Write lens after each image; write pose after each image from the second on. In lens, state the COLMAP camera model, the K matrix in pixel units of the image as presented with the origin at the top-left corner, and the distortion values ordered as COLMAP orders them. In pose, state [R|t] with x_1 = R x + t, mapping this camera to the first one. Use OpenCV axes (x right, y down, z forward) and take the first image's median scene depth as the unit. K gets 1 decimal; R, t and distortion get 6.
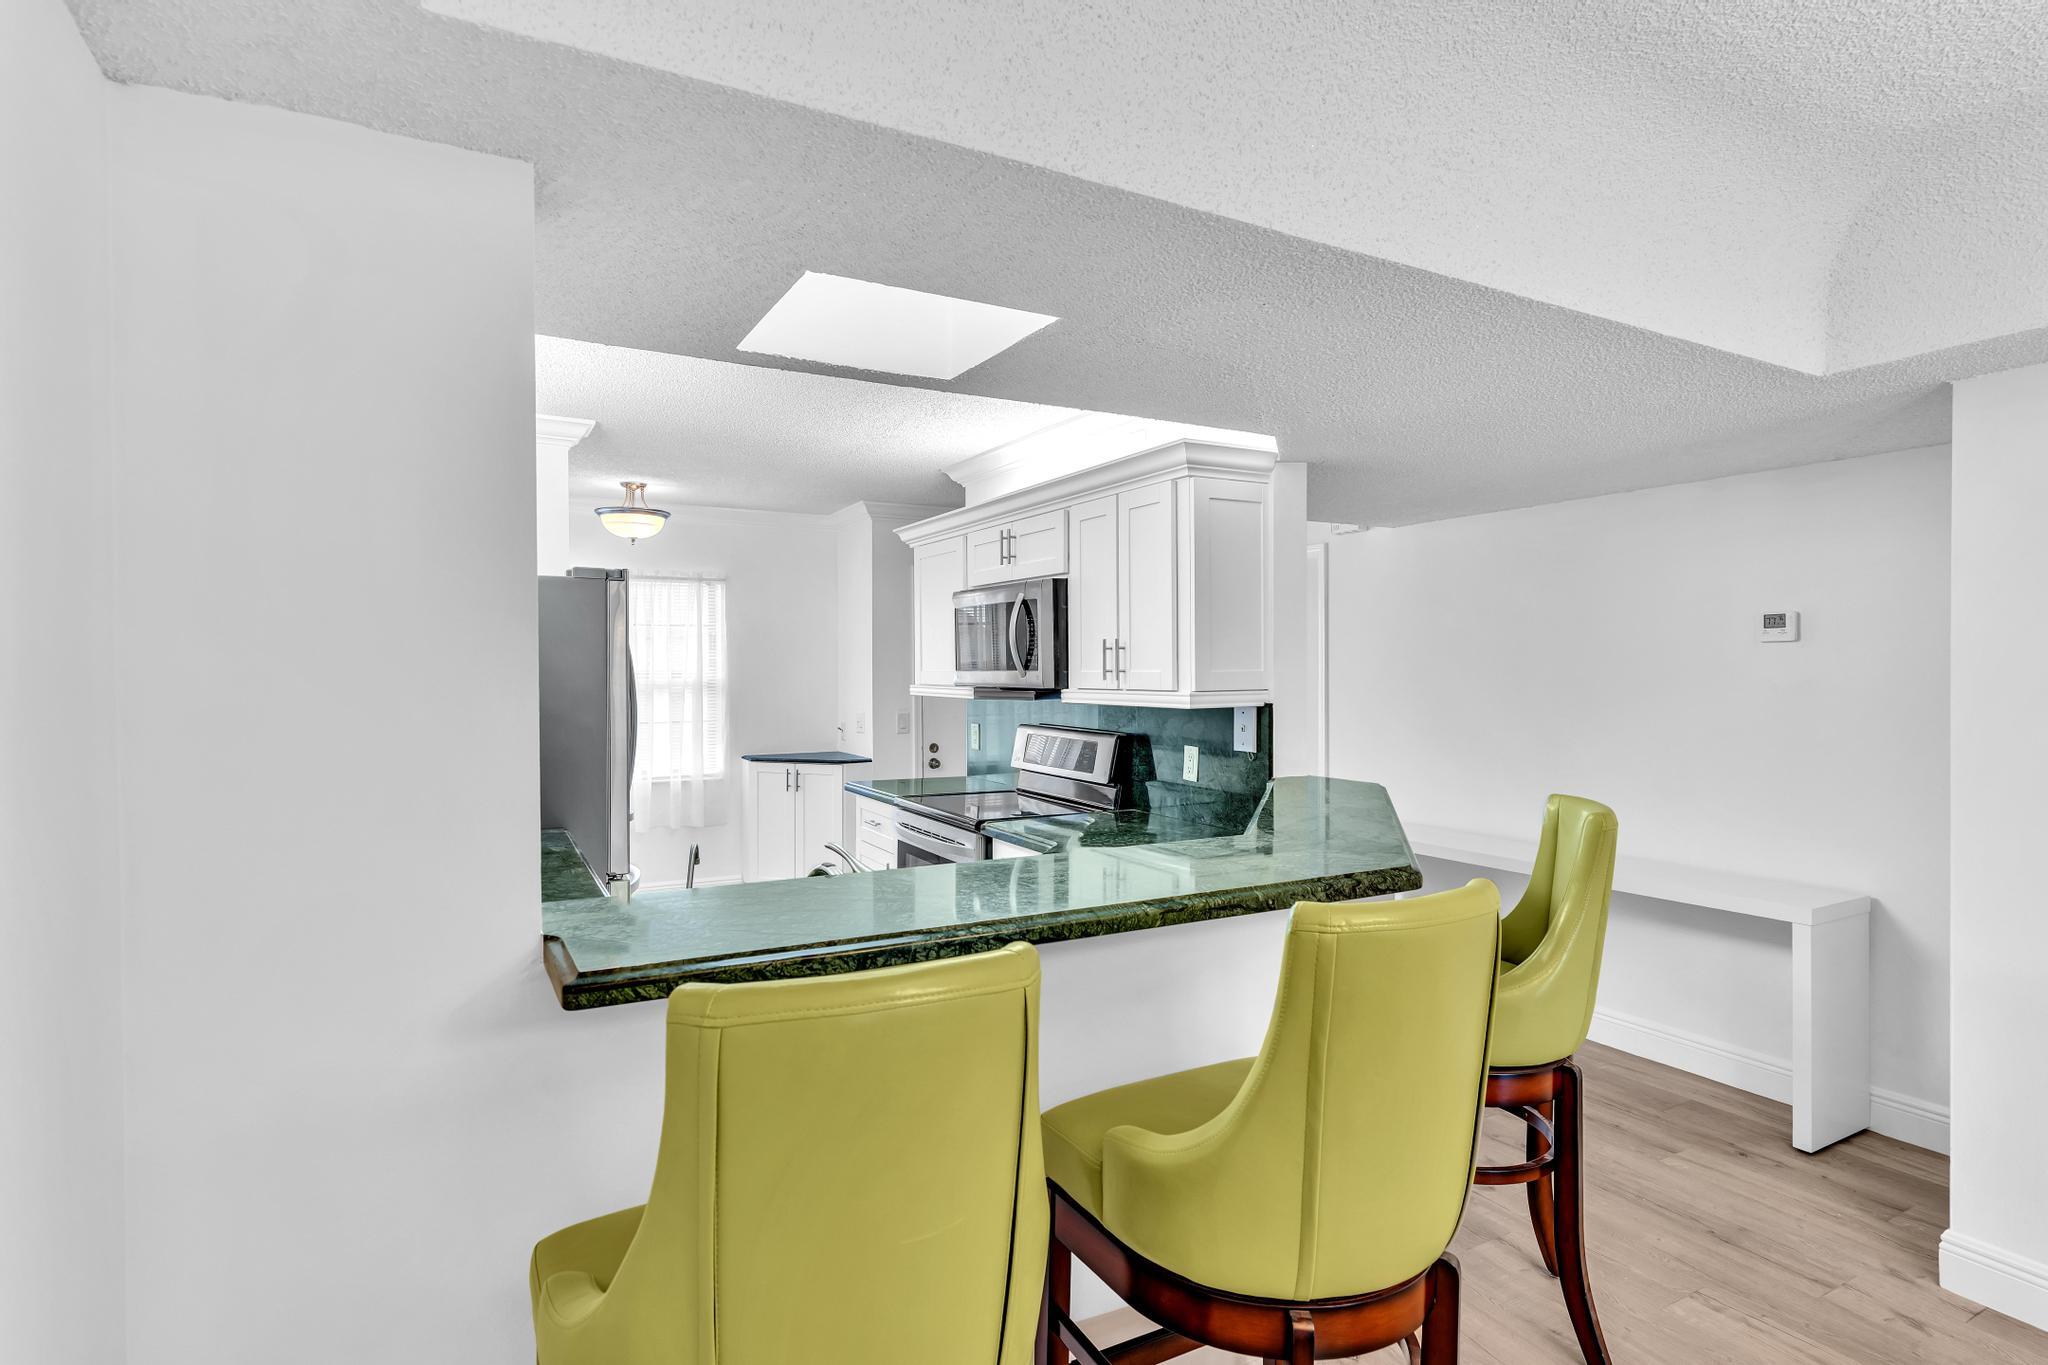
lens RADIAL K [[1044.3, 0, 1030.1], [0, 1044.3, 685.6], [0, 0, 1]] dist [0.002204, -0.000042]
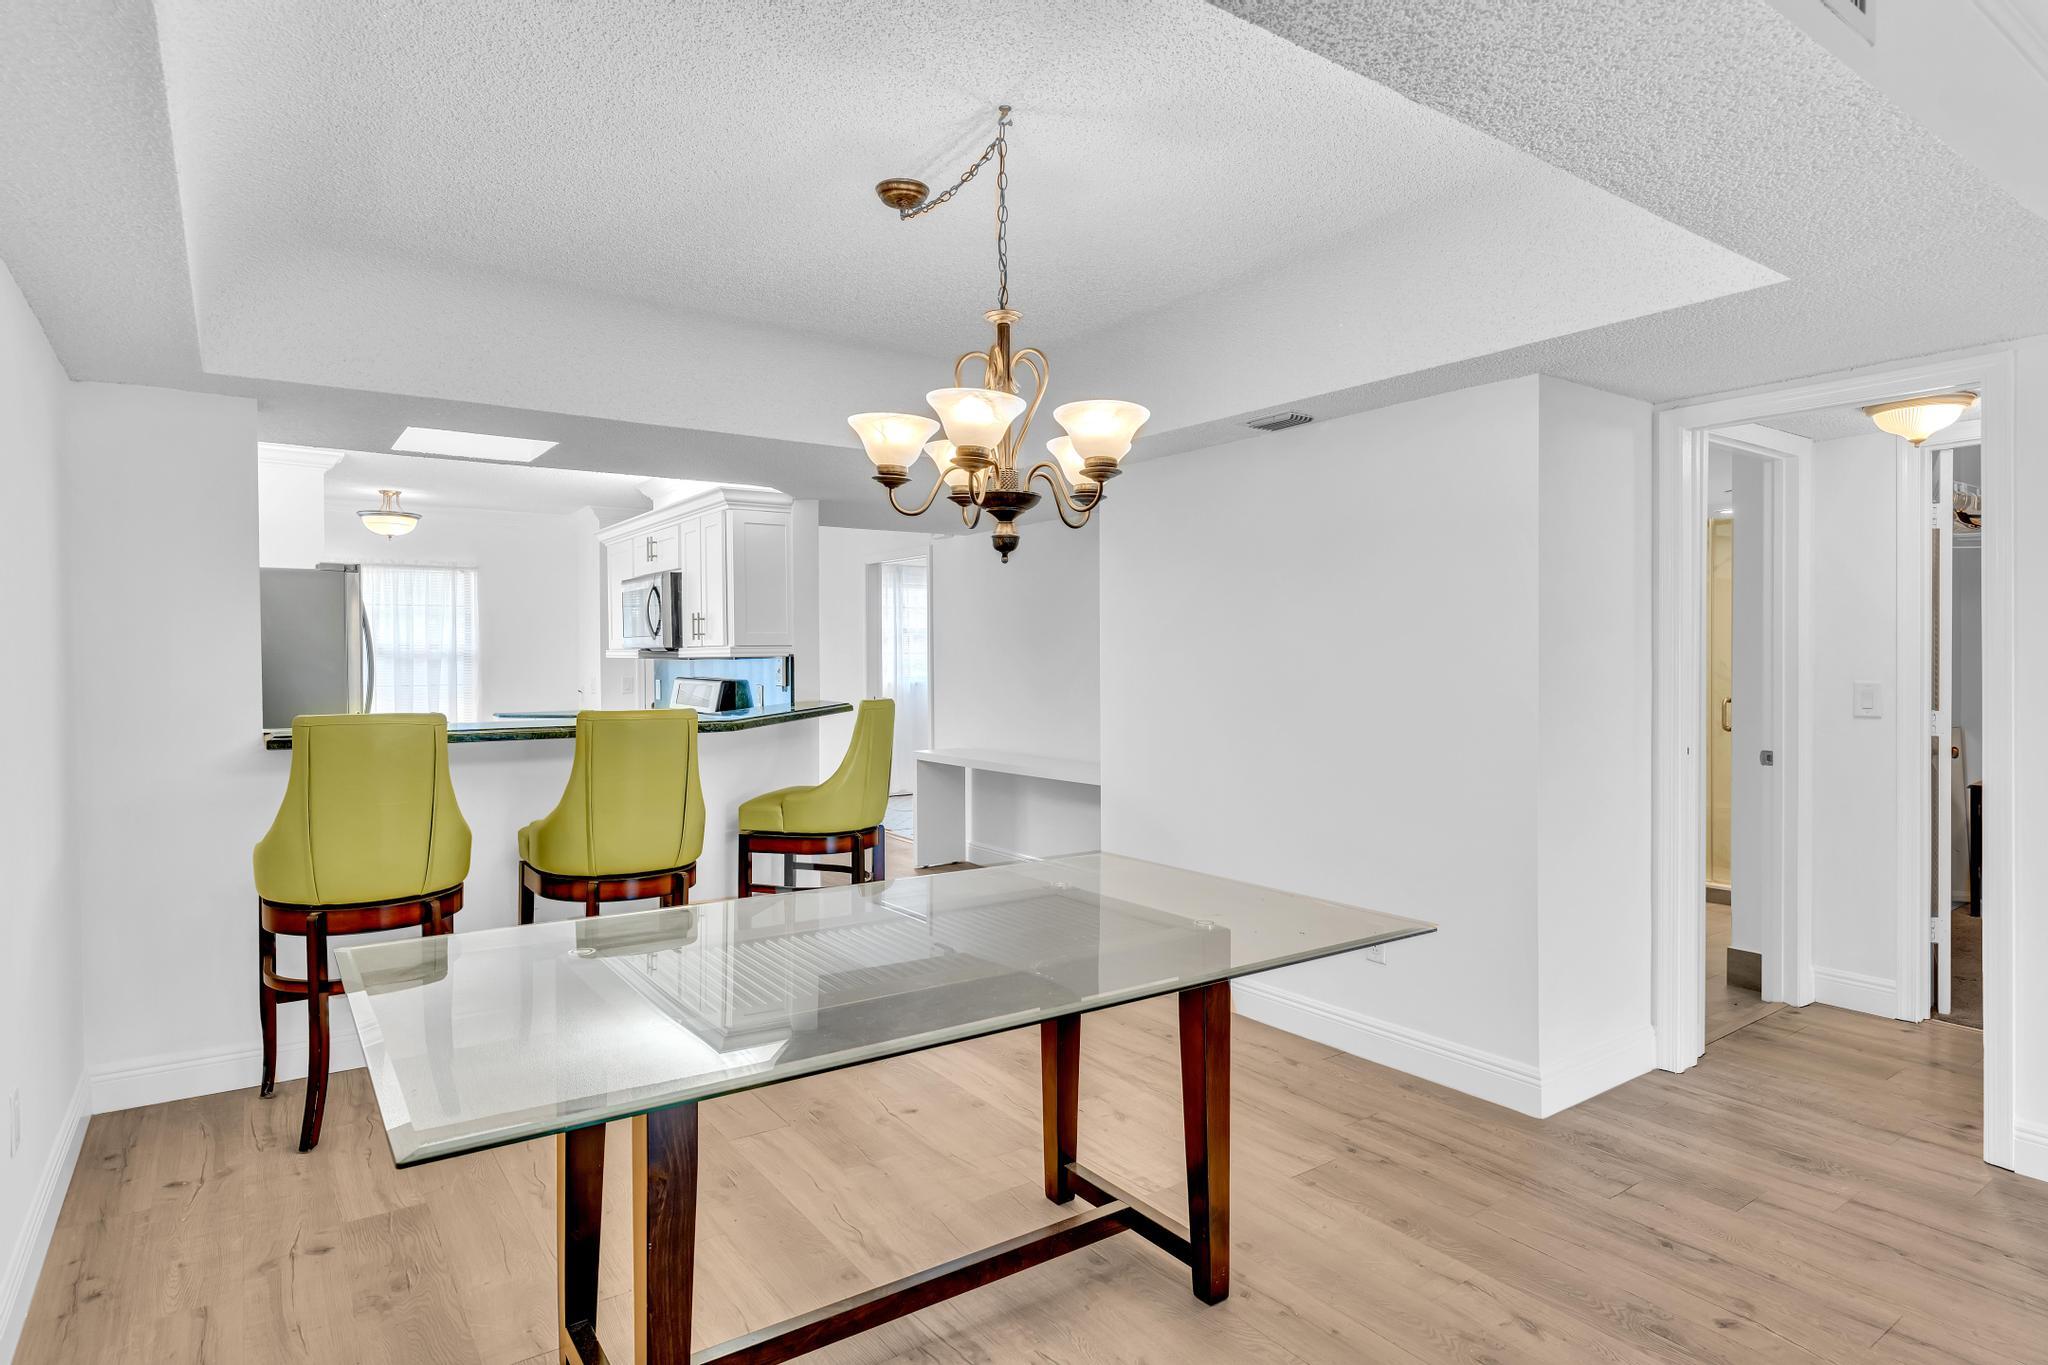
lens RADIAL K [[1085.6, 0, 1009.1], [0, 1085.6, 676.2], [0, 0, 1]] dist [-0.000357, 0.001409]
pose [[0.994410, -0.002830, 0.105548, 0.280313], [0.002620, 0.999994, 0.002133, 0.034602], [-0.105553, -0.001845, 0.994412, -0.474539]]
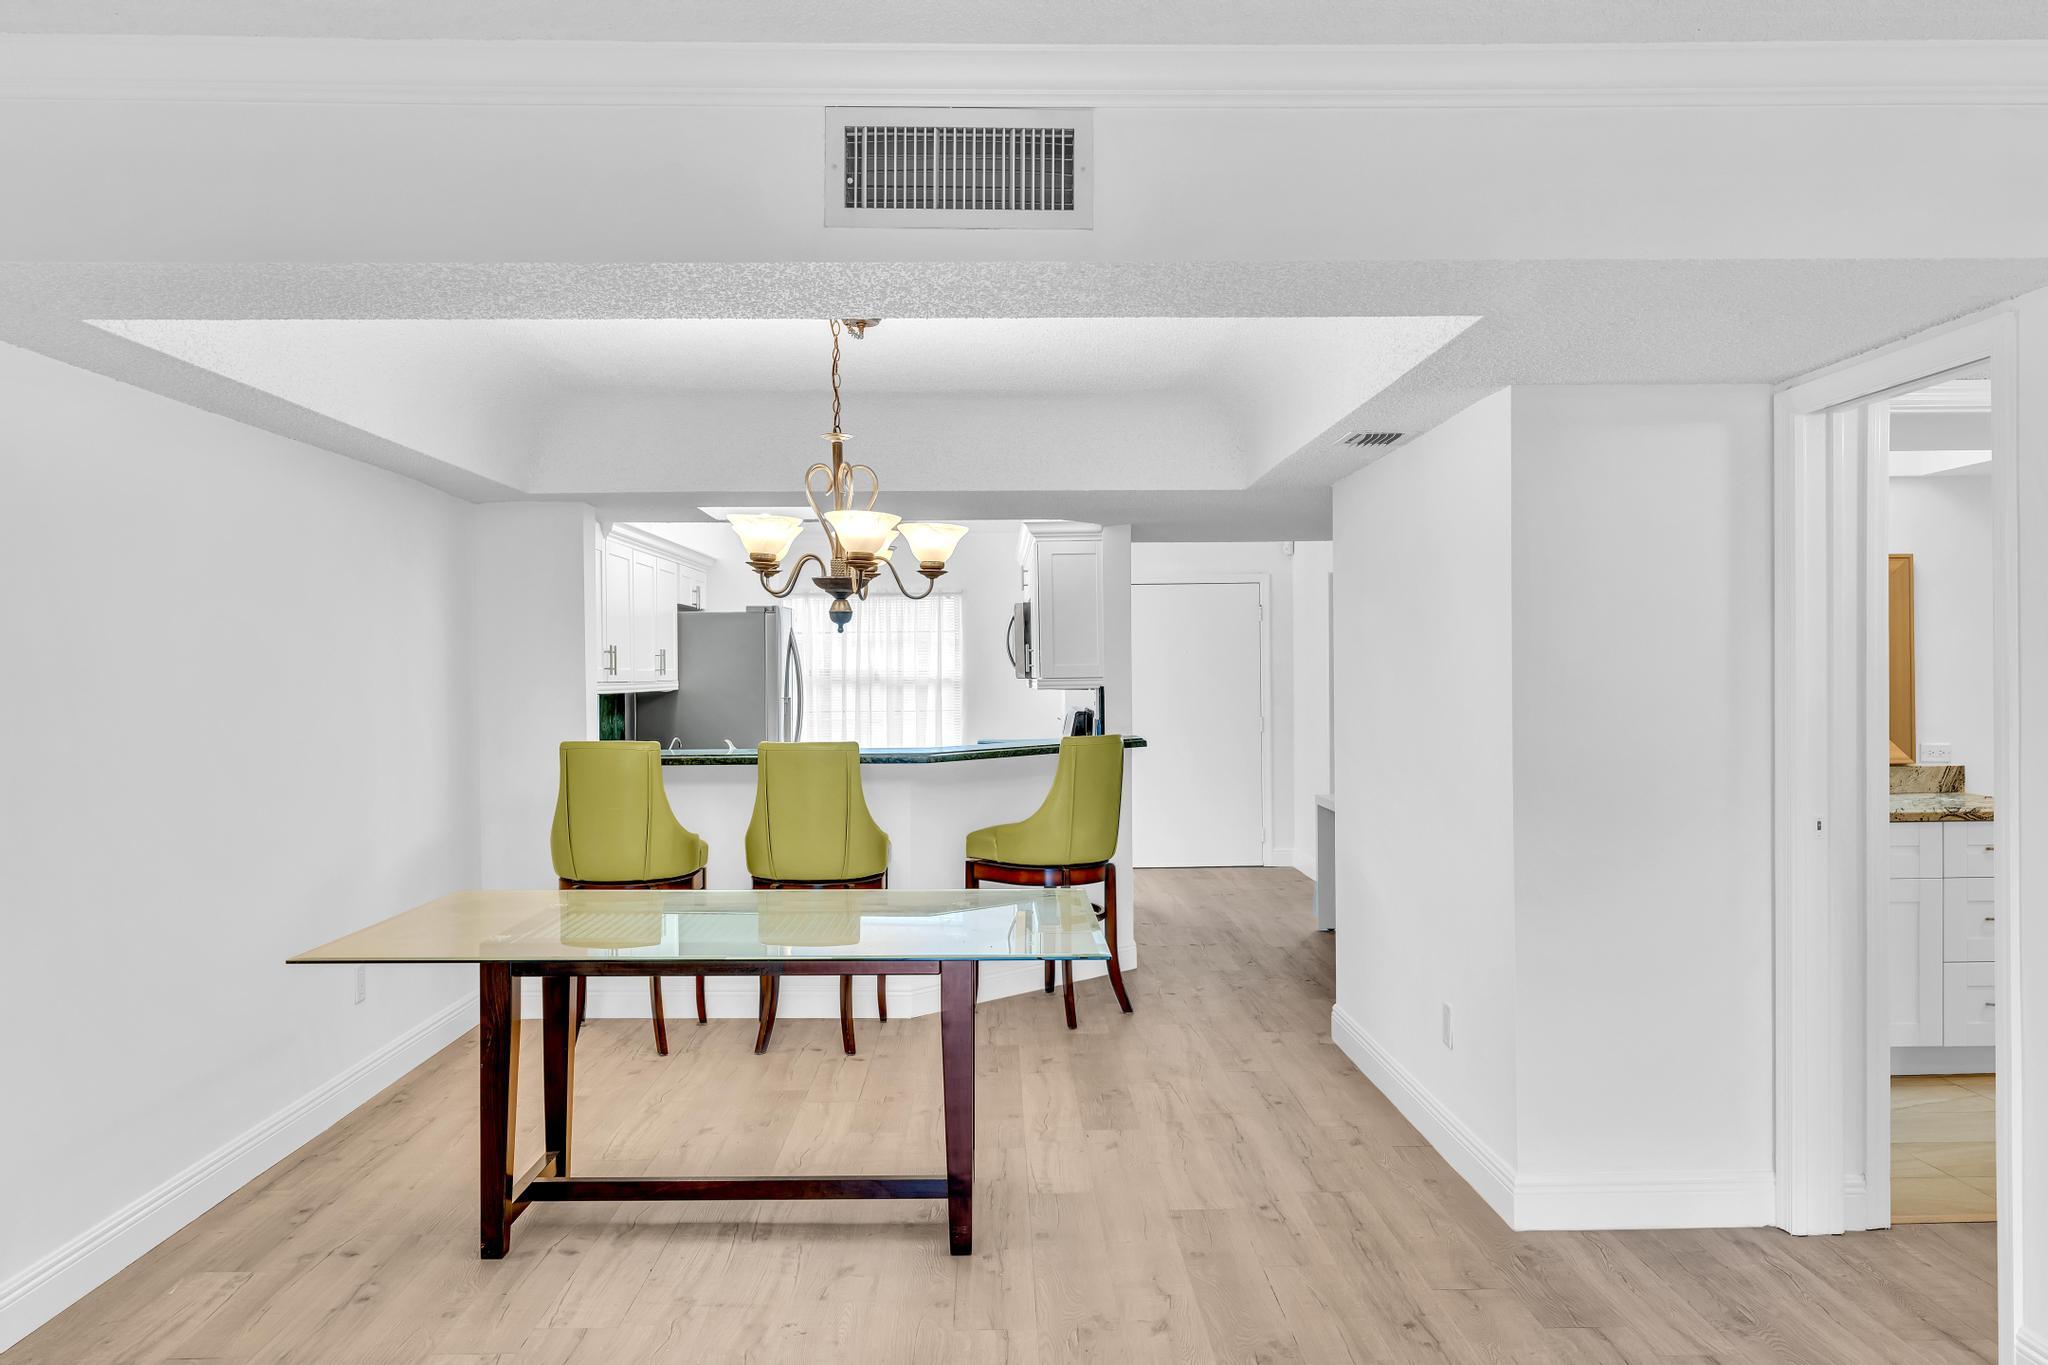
lens RADIAL K [[1459.7, 0, 1023.1], [0, 1459.7, 674.4], [0, 0, 1]] dist [0.002387, 0.002131]
pose [[0.885601, -0.005591, -0.464413, 0.814961], [0.000432, 0.999937, -0.011214, 0.017071], [0.464446, 0.009731, 0.885548, -0.674424]]
